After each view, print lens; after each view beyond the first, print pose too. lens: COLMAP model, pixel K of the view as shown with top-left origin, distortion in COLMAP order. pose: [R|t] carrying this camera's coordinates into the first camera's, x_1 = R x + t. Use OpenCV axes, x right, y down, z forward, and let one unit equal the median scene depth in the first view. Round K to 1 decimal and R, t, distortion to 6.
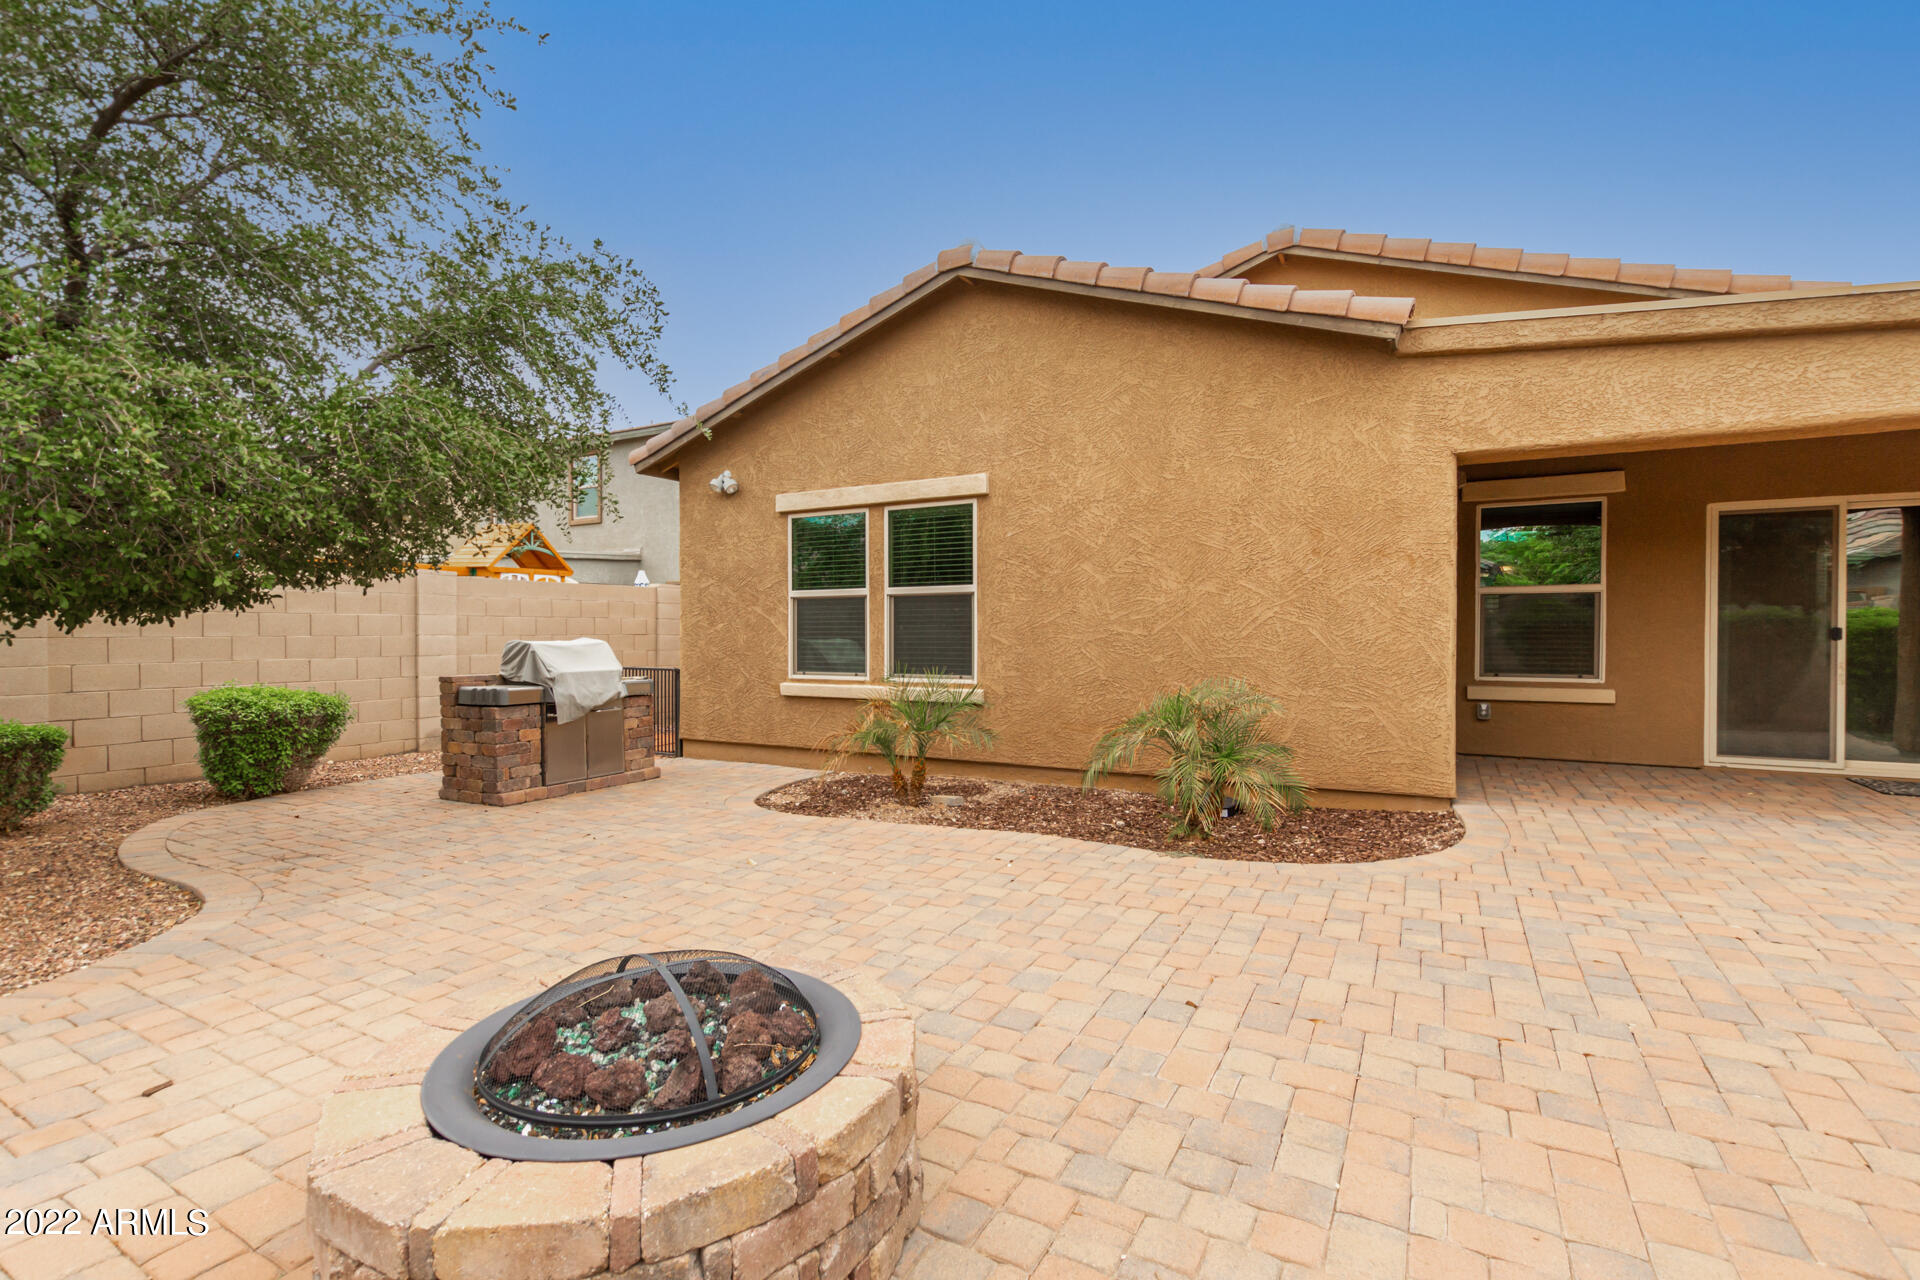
lens RADIAL K [[885.8, 0, 952.3], [0, 885.8, 641.7], [0, 0, 1]] dist [0.009071, -0.002673]
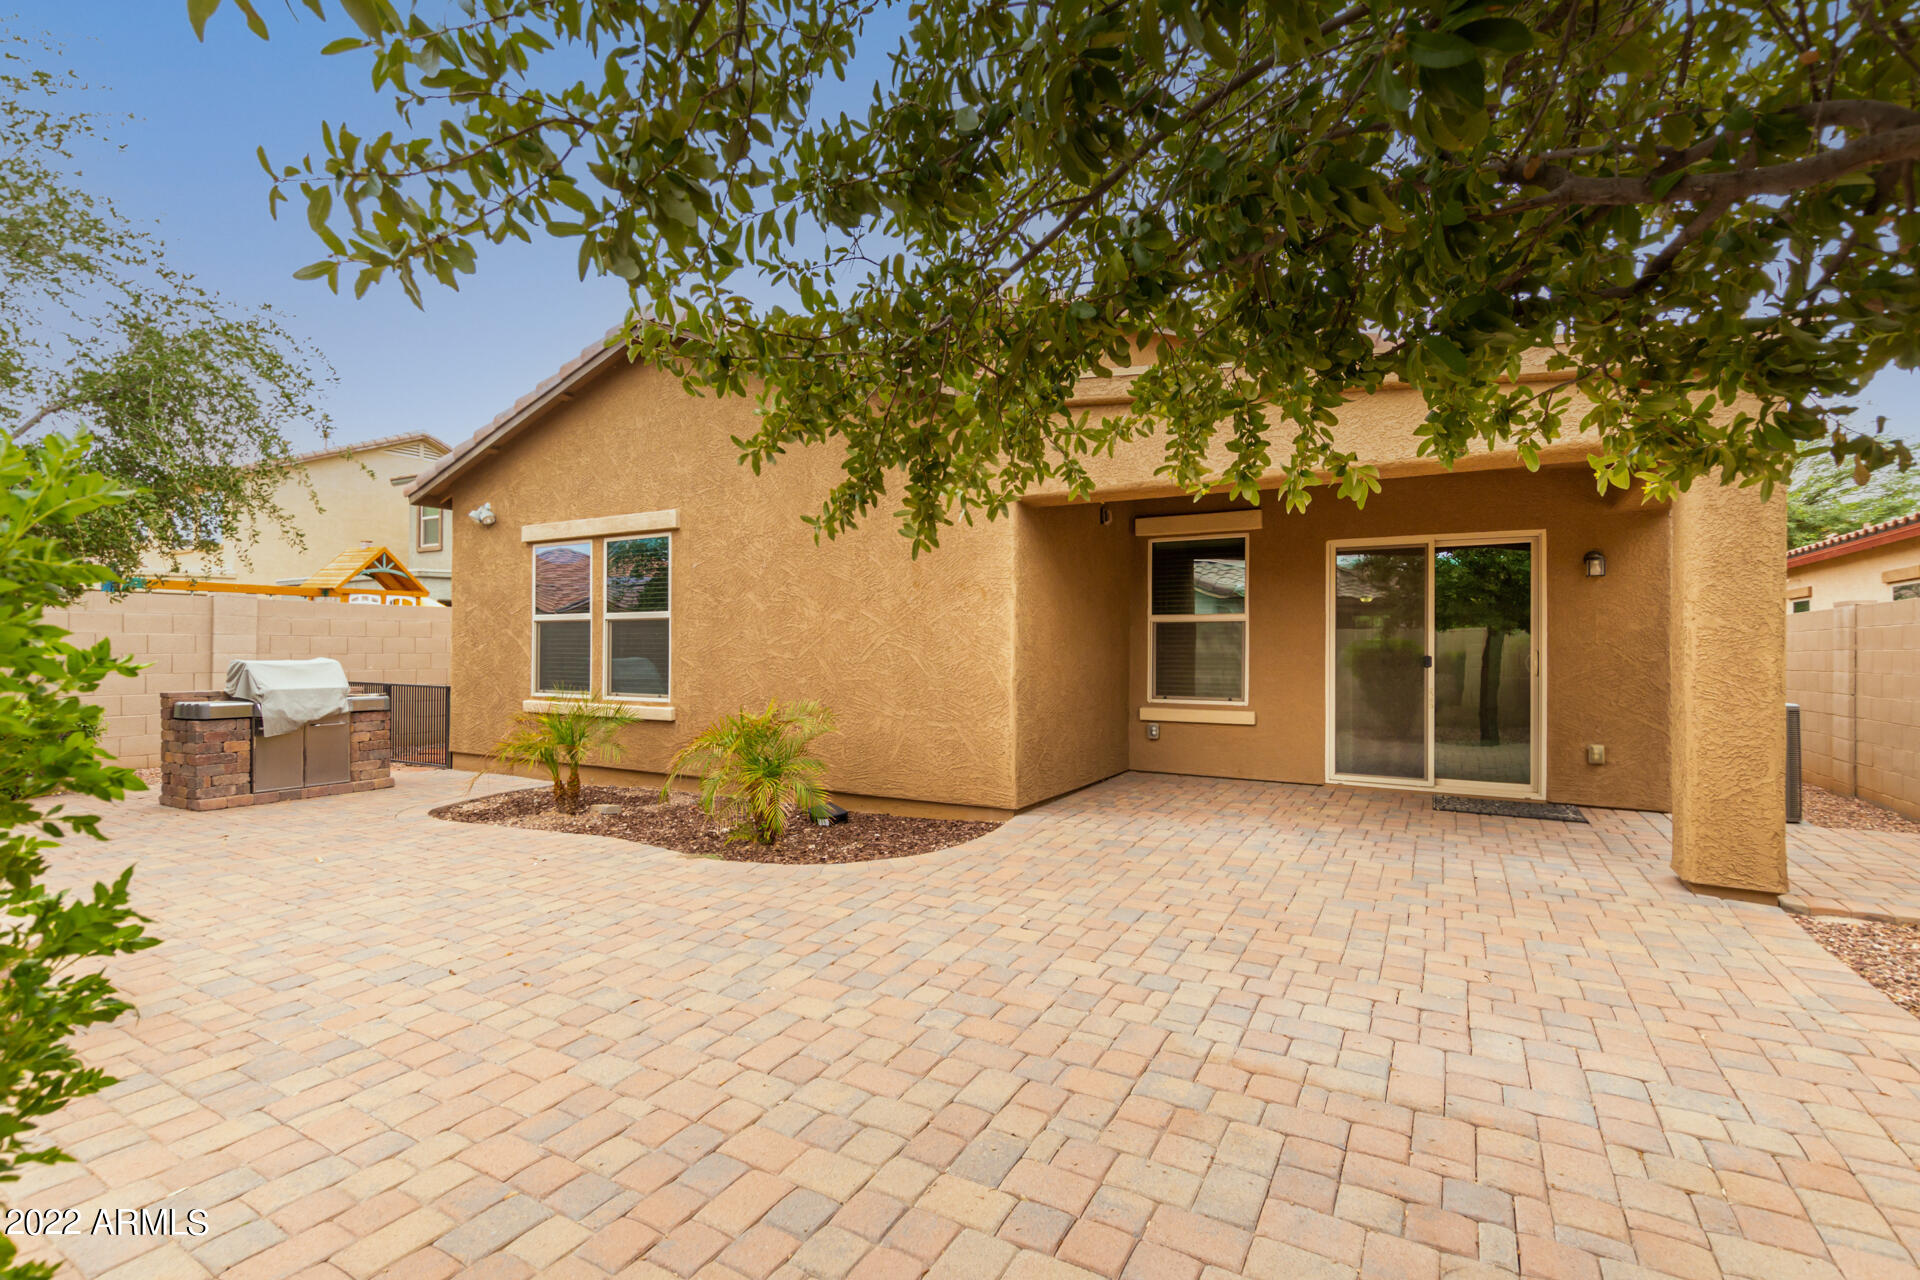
lens RADIAL K [[885.8, 0, 954.5], [0, 885.8, 644.3], [0, 0, 1]] dist [0.009071, -0.002673]
pose [[0.999869, 0.006019, -0.015054, 0.423515], [-0.006254, 0.999859, -0.015590, -0.009451], [0.014958, 0.015682, 0.999765, -0.088968]]
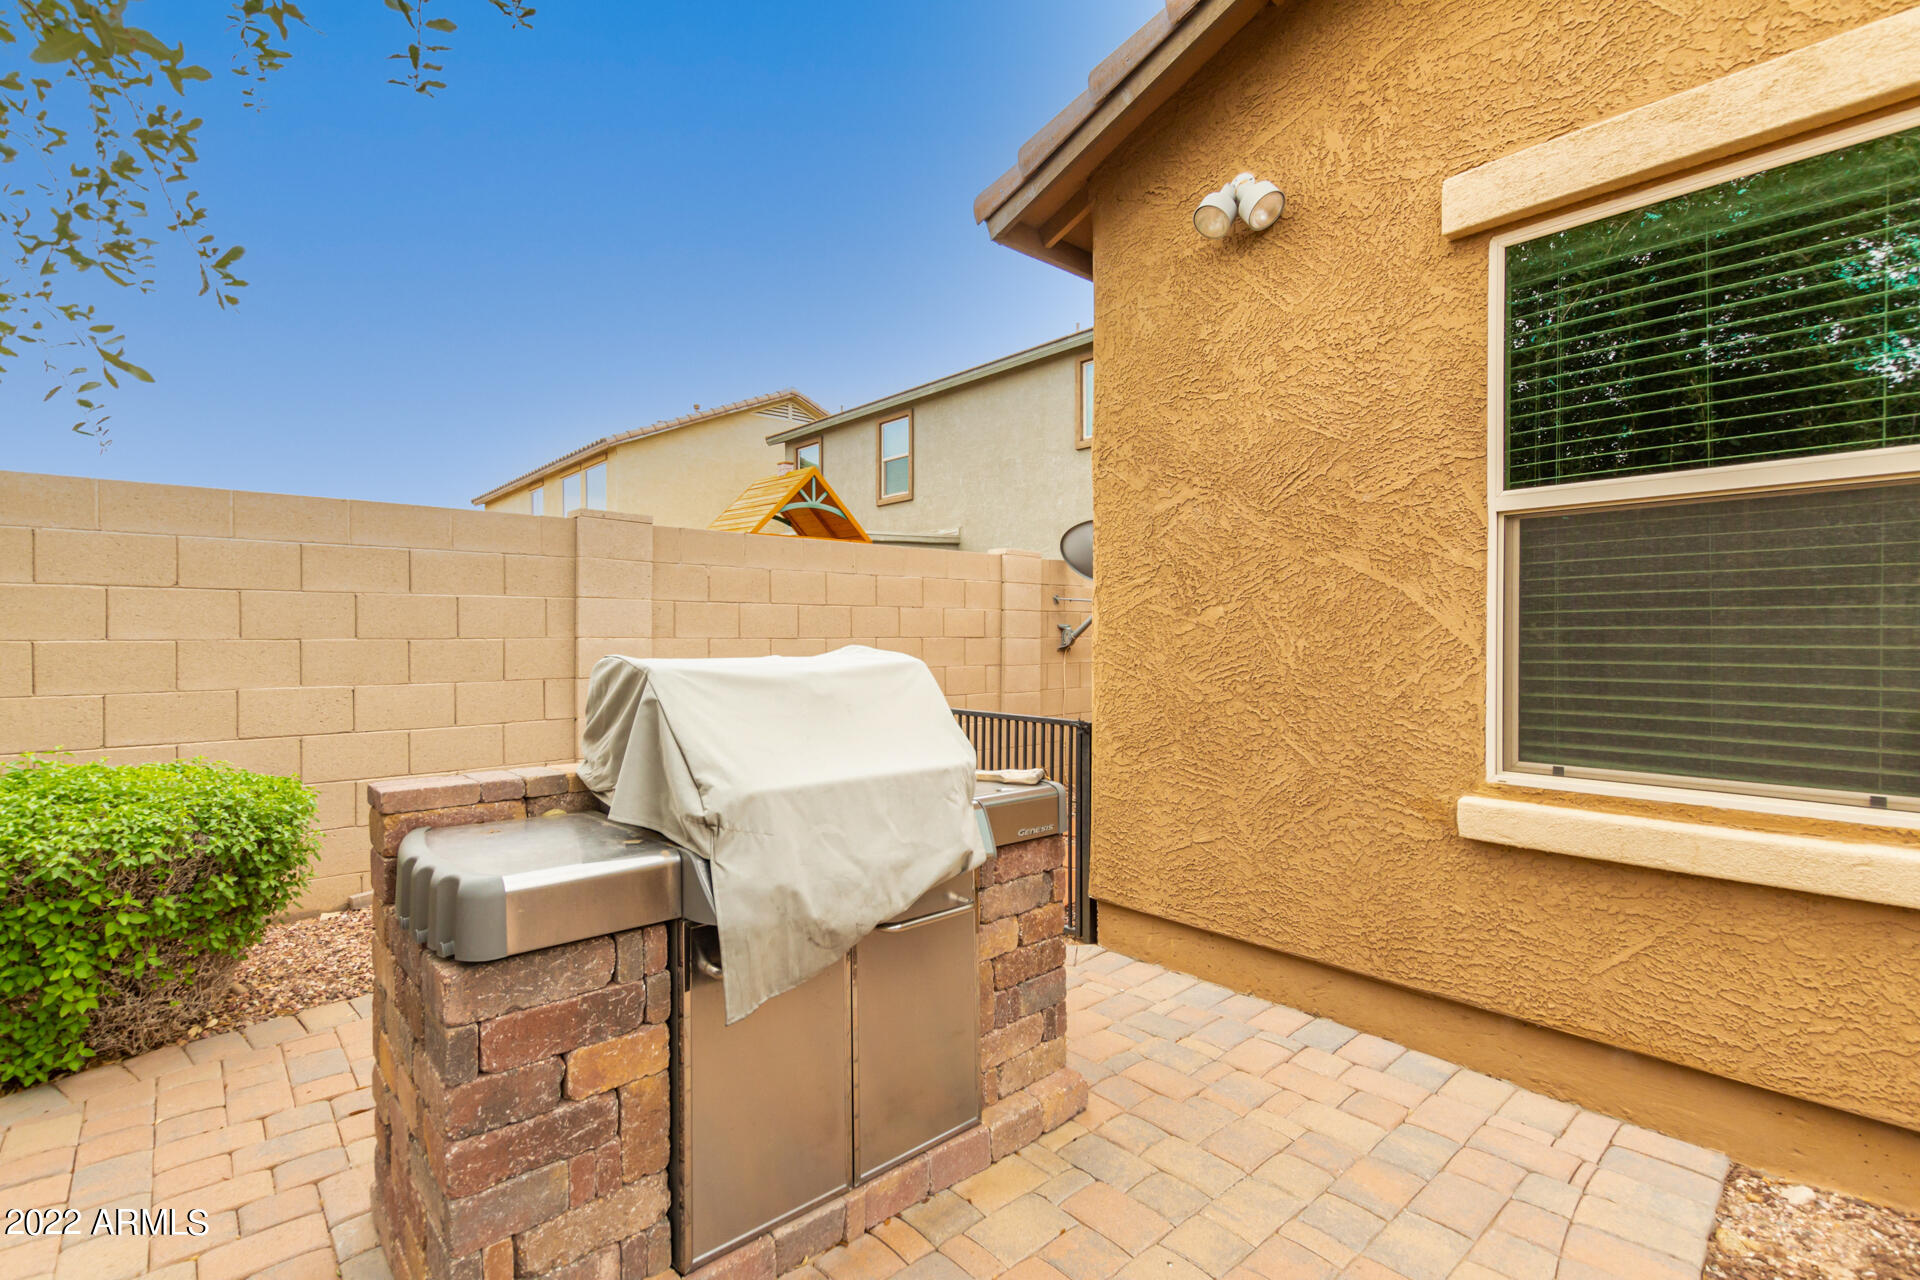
lens RADIAL K [[885.8, 0, 942.3], [0, 885.8, 642.3], [0, 0, 1]] dist [0.009071, -0.002673]
pose [[0.941398, 0.003601, -0.337279, -0.313851], [-0.005065, 0.999981, -0.003460, -0.005146], [0.337261, 0.004966, 0.941398, 0.799545]]
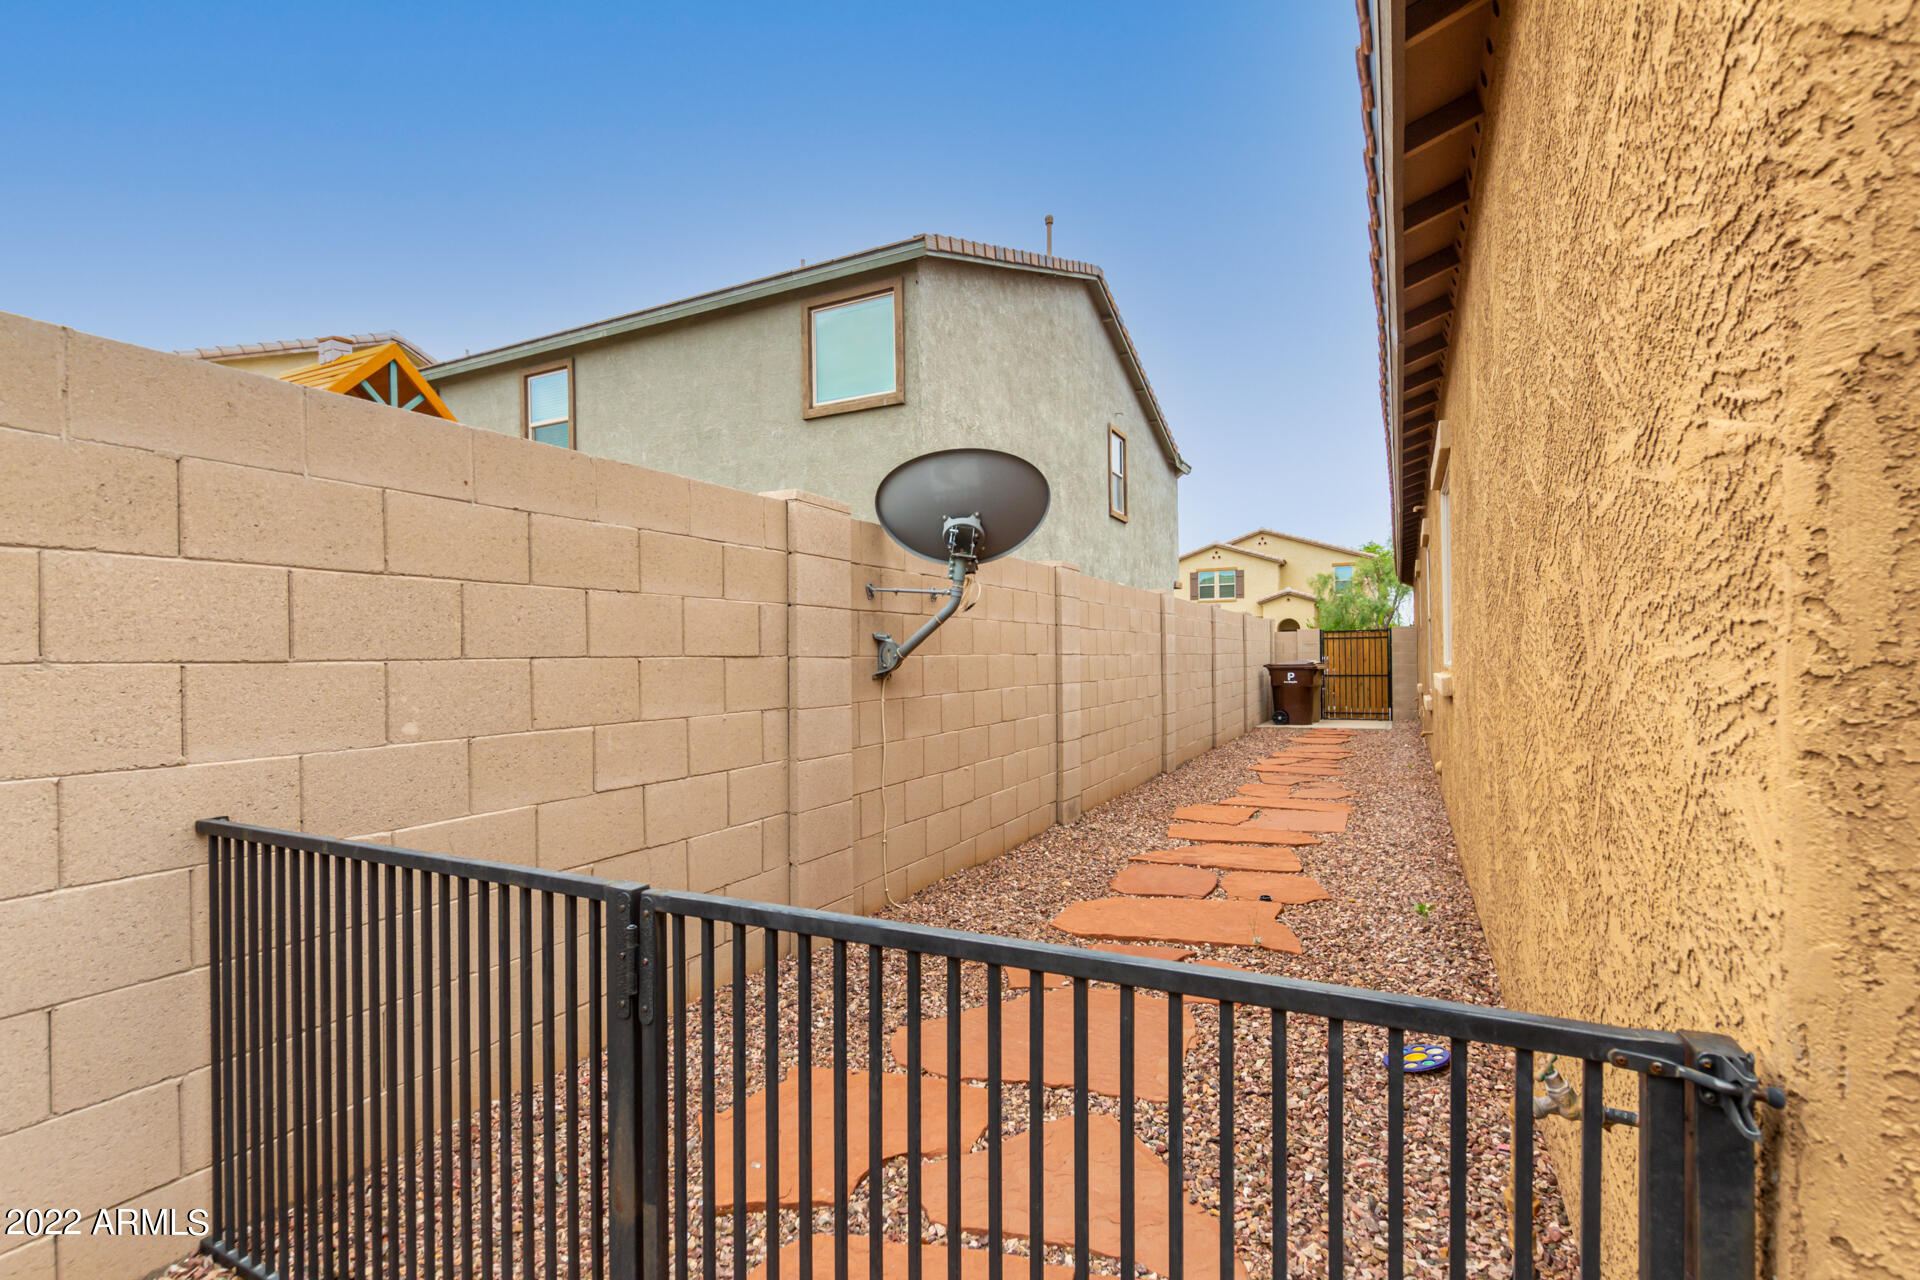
lens RADIAL K [[885.8, 0, 939.3], [0, 885.8, 656.4], [0, 0, 1]] dist [0.009071, -0.002673]
pose [[0.999681, -0.013200, 0.021521, -0.512033], [0.013518, 0.999801, -0.014668, -0.005569], [-0.021324, 0.014954, 0.999661, 1.235426]]
